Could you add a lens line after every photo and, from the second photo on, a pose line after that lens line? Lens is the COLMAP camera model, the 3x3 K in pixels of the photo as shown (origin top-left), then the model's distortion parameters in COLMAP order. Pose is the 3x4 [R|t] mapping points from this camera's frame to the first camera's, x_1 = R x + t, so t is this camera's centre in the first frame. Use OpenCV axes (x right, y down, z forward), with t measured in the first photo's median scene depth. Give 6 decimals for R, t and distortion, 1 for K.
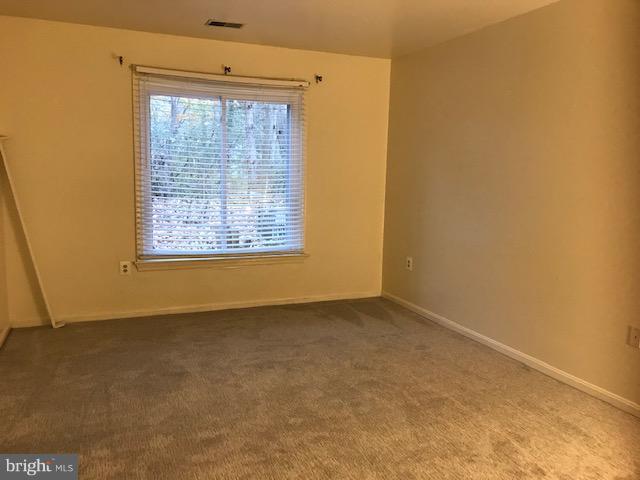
lens RADIAL K [[526.6, 0, 318.0], [0, 526.6, 238.4], [0, 0, 1]] dist [0.045710, -0.055953]
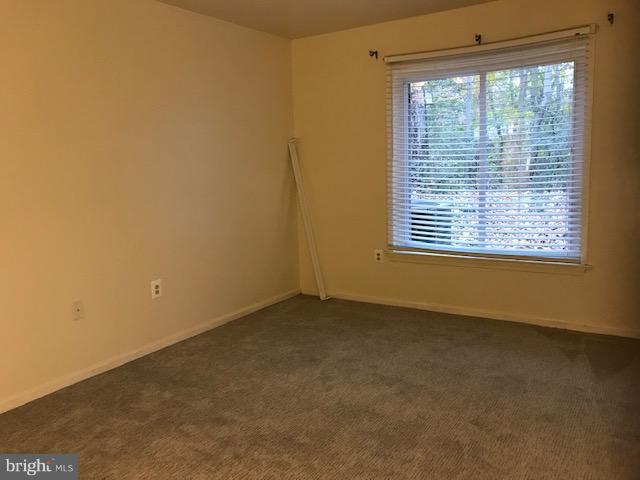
lens RADIAL K [[526.6, 0, 318.0], [0, 526.6, 238.4], [0, 0, 1]] dist [0.045710, -0.055953]
pose [[0.568371, 0.079080, -0.818963, 0.473146], [-0.065962, 0.996546, 0.050449, -0.026119], [0.820124, 0.025347, 0.571624, 0.357377]]
